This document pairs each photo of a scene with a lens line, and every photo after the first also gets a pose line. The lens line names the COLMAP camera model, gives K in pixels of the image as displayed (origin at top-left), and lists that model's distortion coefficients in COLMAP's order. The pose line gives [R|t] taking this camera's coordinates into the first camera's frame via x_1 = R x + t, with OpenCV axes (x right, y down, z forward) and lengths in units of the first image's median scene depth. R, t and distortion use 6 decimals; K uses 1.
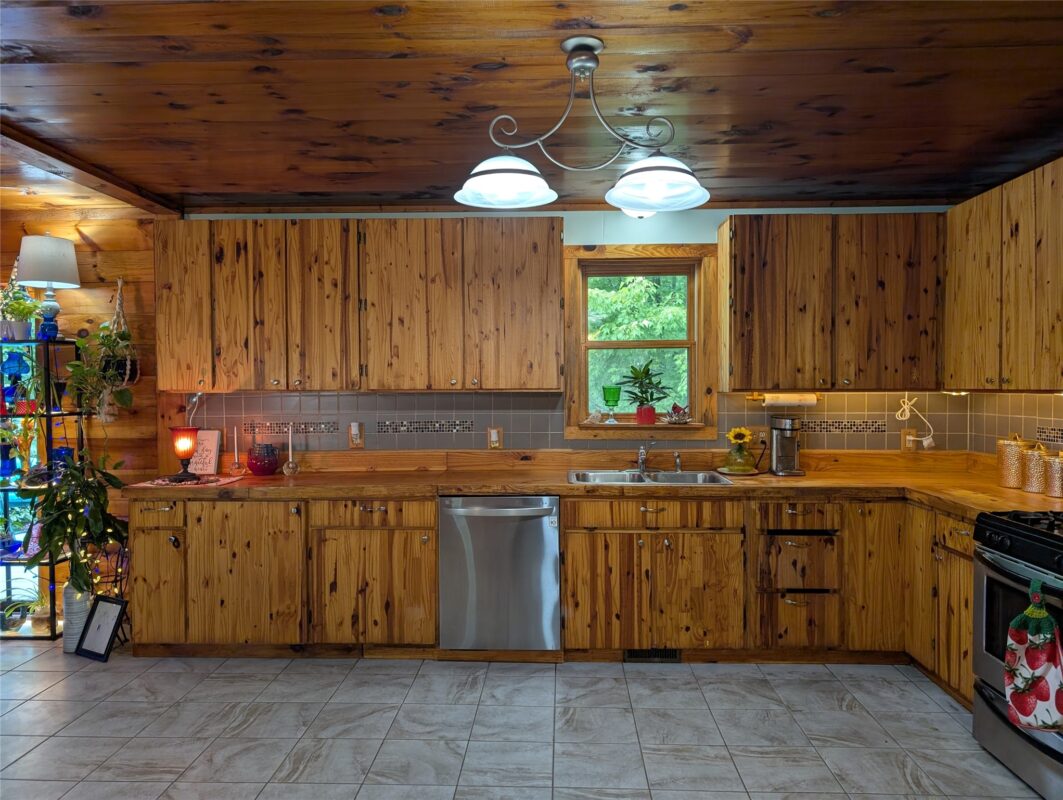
lens RADIAL K [[758.8, 0, 533.5], [0, 758.8, 405.7], [0, 0, 1]] dist [0.033077, -0.028829]
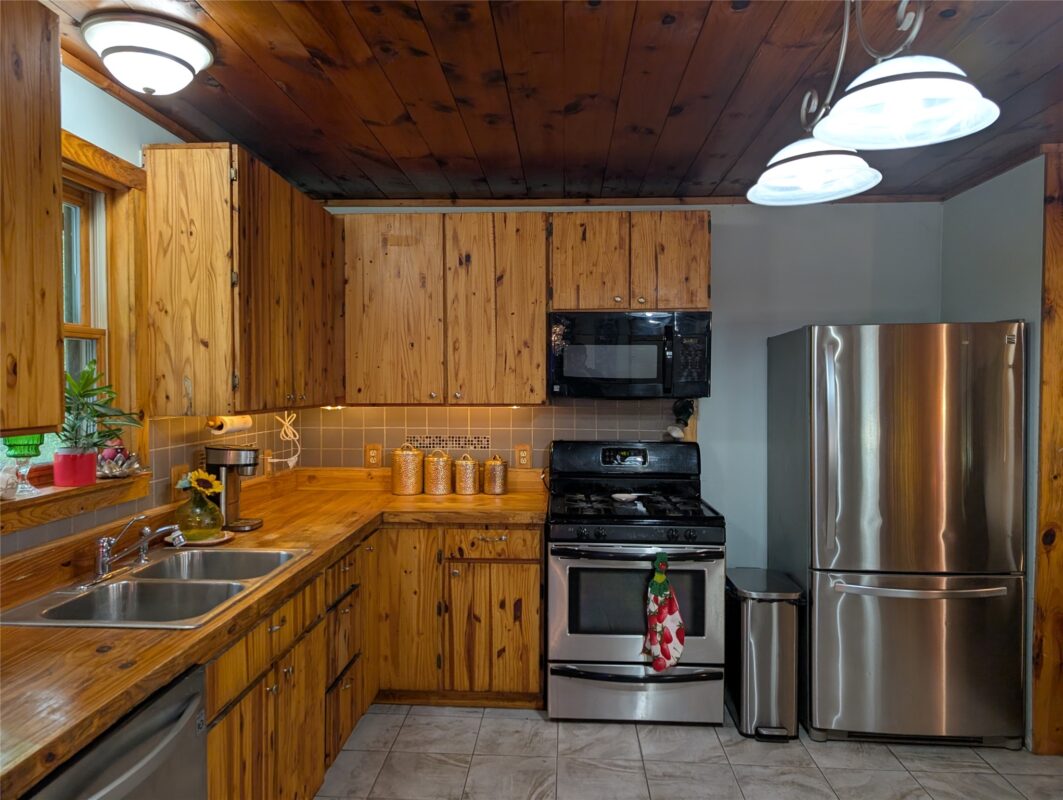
lens RADIAL K [[758.8, 0, 518.9], [0, 758.8, 404.0], [0, 0, 1]] dist [0.033077, -0.028829]
pose [[0.026100, -0.026135, 0.999318, -0.426448], [0.024325, 0.999379, 0.025501, -0.043008], [-0.999363, 0.023643, 0.026720, 0.813864]]
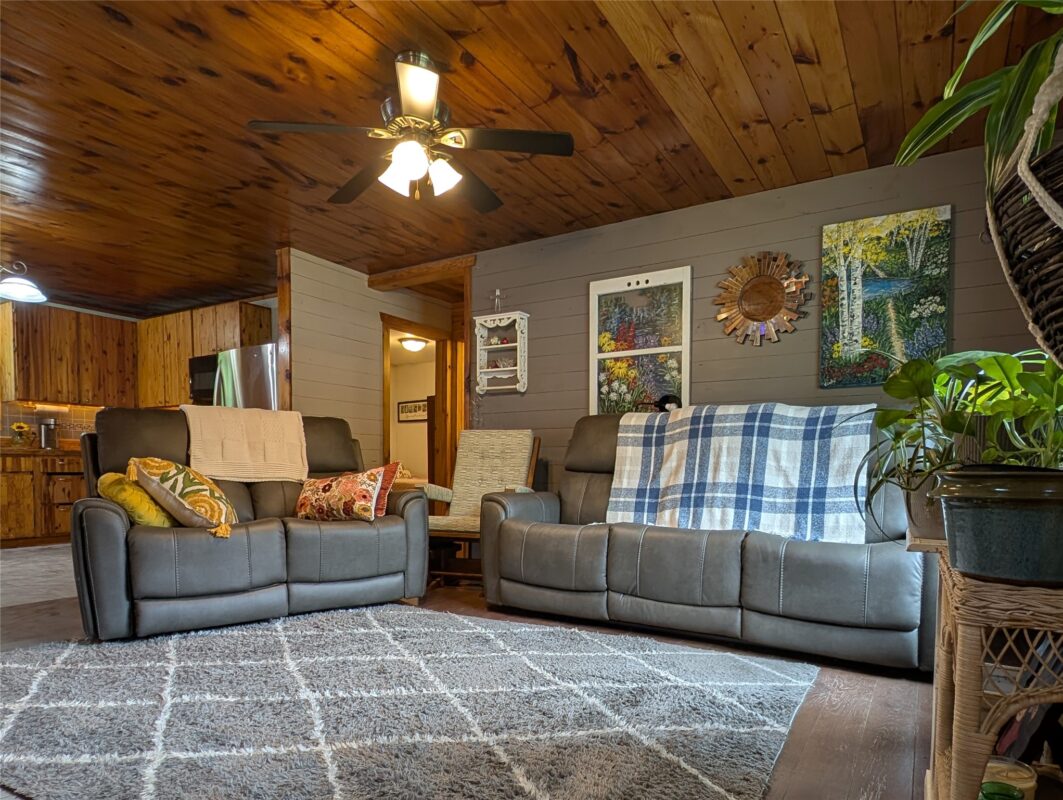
lens RADIAL K [[655.1, 0, 545.8], [0, 655.1, 496.0], [0, 0, 1]] dist [0.022089, -0.017726]
pose [[0.486107, -0.033093, 0.873272, -0.537700], [0.016479, 0.999452, 0.028702, 0.199049], [-0.873744, 0.000438, 0.486386, -0.904288]]
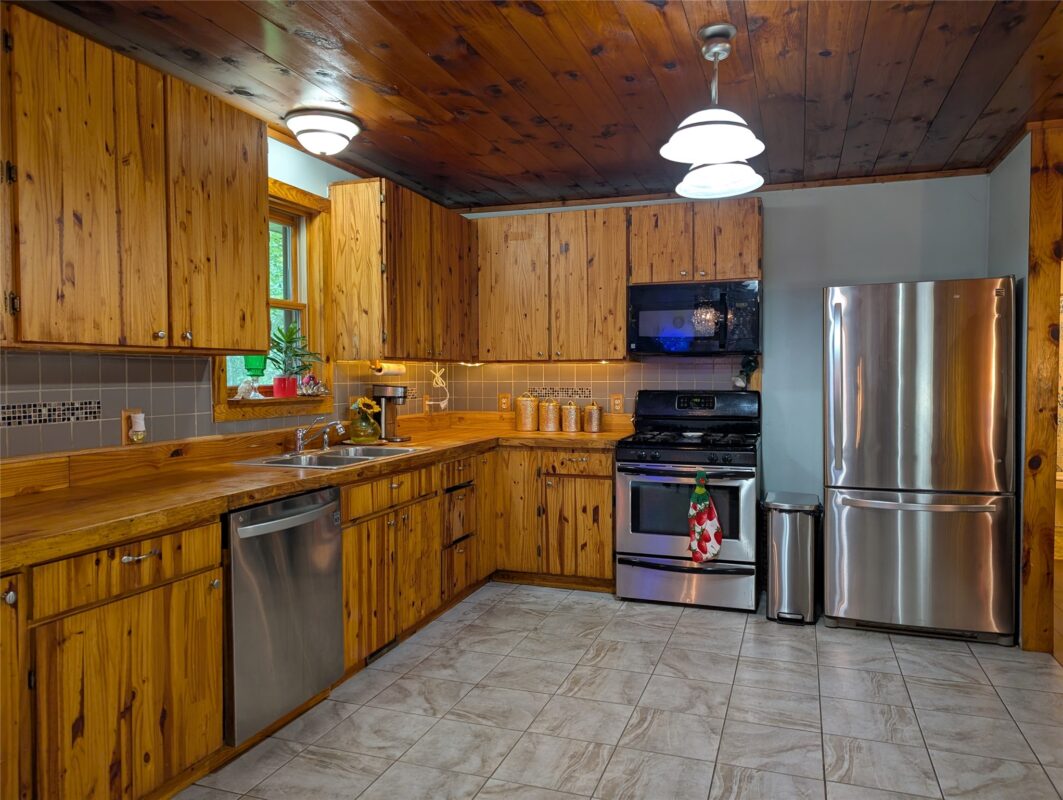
lens RADIAL K [[758.8, 0, 534.4], [0, 758.8, 399.9], [0, 0, 1]] dist [0.033077, -0.028829]
pose [[0.293508, -0.030220, 0.955479, -0.682320], [0.028030, 0.999343, 0.022997, 0.018228], [-0.955546, 0.020033, 0.294162, 0.581938]]
